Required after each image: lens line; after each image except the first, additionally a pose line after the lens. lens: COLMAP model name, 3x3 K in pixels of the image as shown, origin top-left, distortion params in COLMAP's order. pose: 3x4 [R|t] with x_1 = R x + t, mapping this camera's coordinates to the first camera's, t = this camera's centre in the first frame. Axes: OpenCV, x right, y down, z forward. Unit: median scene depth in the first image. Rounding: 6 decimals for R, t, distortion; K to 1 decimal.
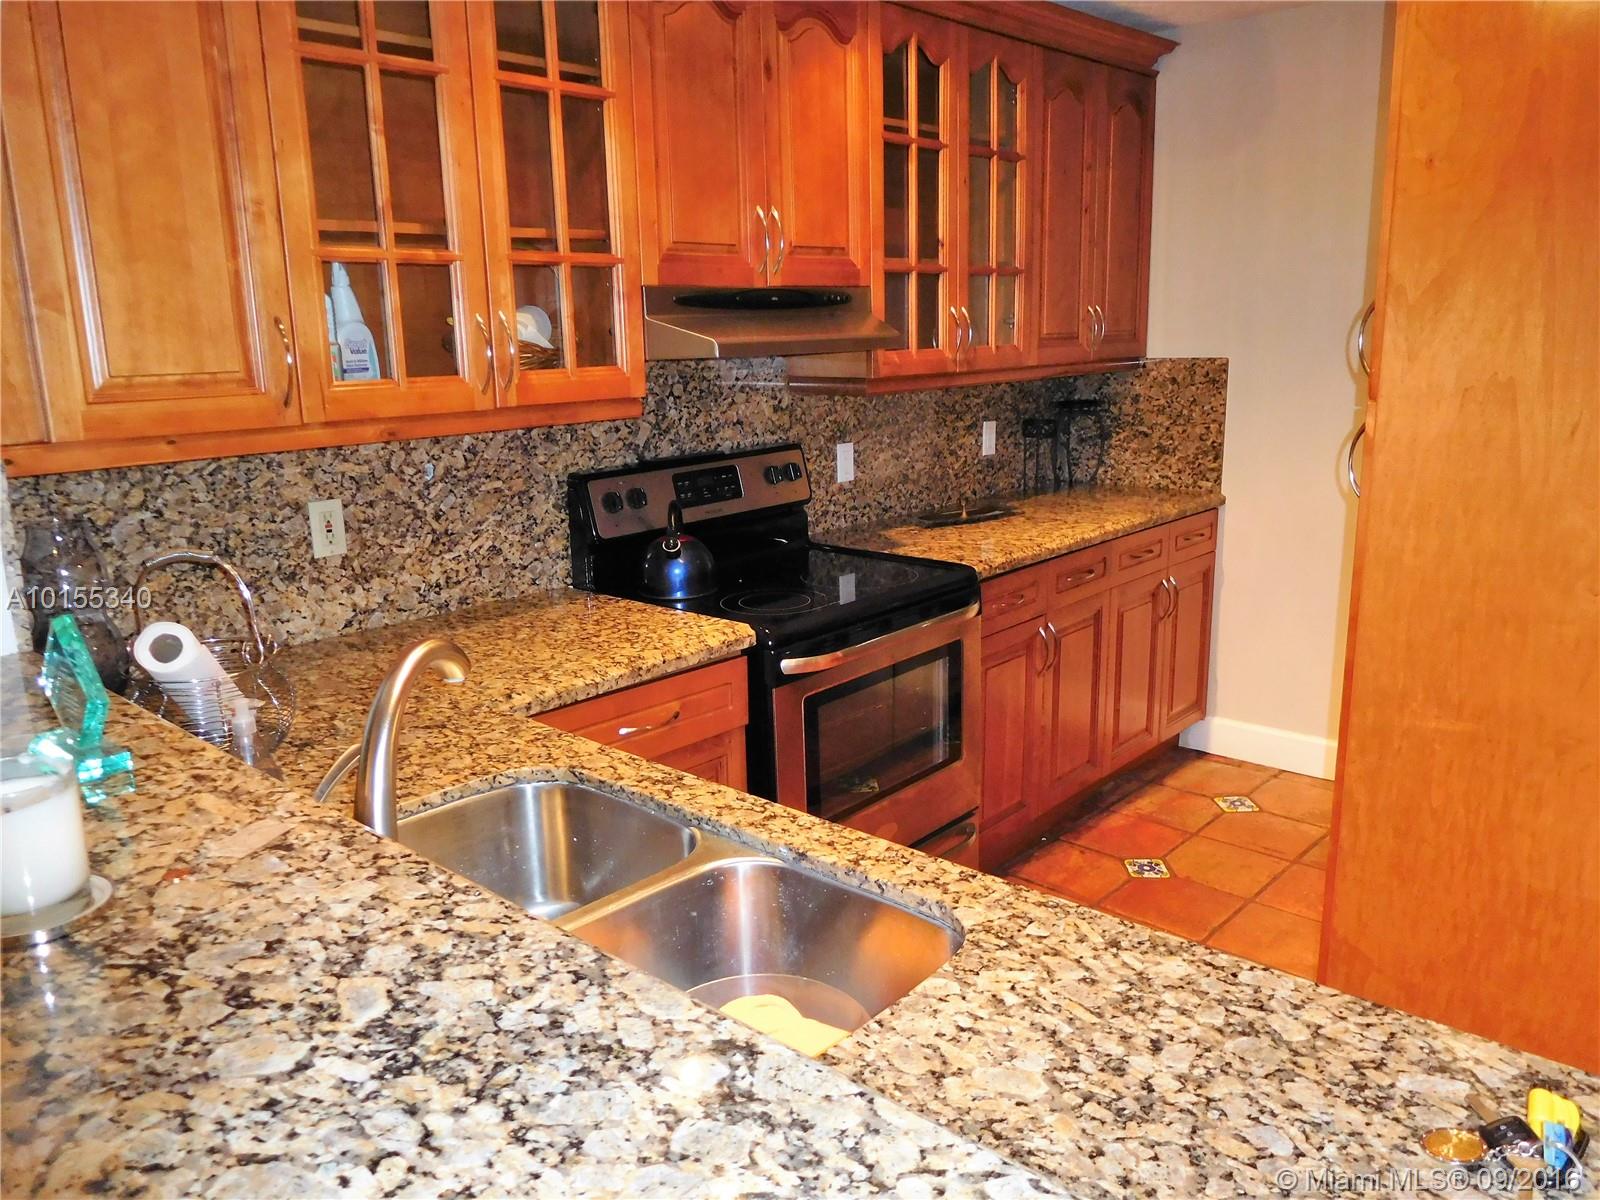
lens RADIAL K [[1186.6, 0, 800.0], [0, 1186.6, 600.0], [0, 0, 1]] dist [-0.002079, -0.057816]
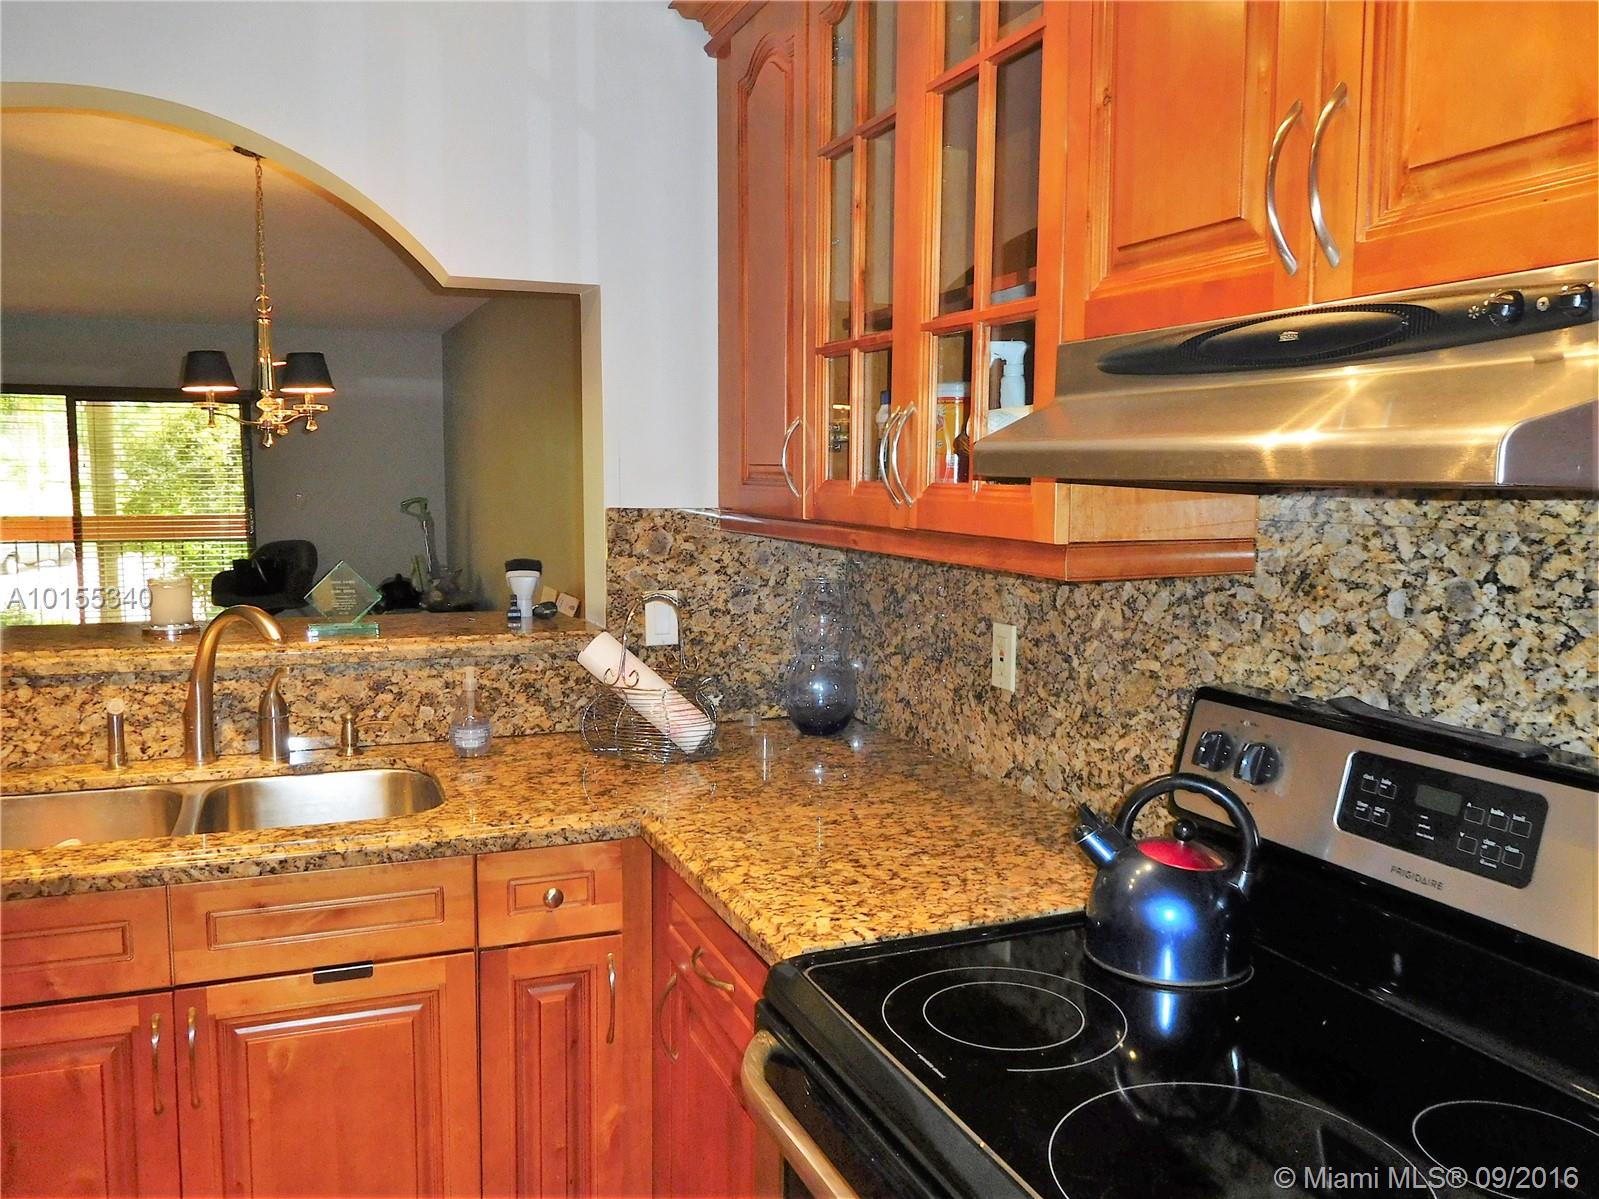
lens RADIAL K [[1185.9, 0, 799.5], [0, 1185.9, 599.5], [0, 0, 1]] dist [-0.002079, -0.057816]
pose [[-0.403840, 0.109363, -0.908269, 0.406166], [-0.215804, 0.953421, 0.210752, -0.230219], [0.889012, 0.281119, -0.361429, 1.076658]]
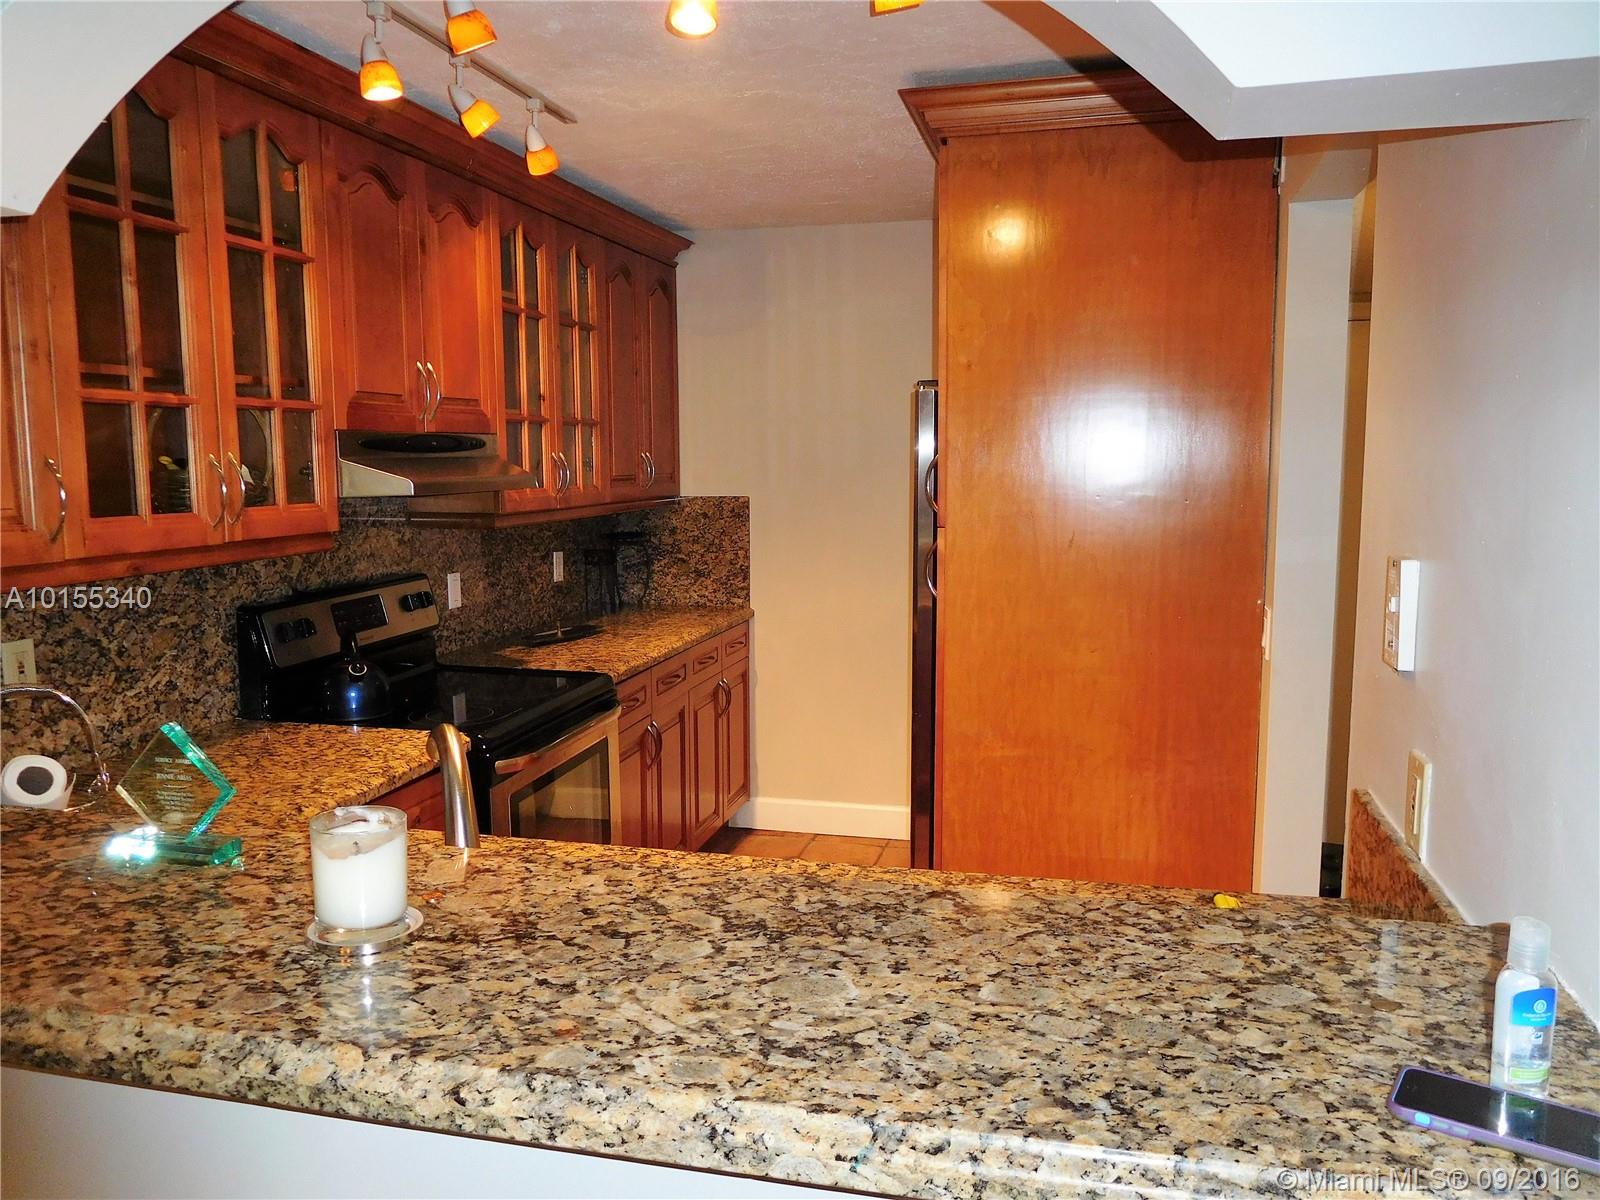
lens RADIAL K [[1186.6, 0, 800.0], [0, 1186.6, 600.0], [0, 0, 1]] dist [-0.002079, -0.057816]
pose [[0.877995, -0.035240, 0.477370, -0.272637], [0.088181, 0.992125, -0.088947, 0.022143], [-0.470477, 0.120191, 0.874189, -0.123834]]
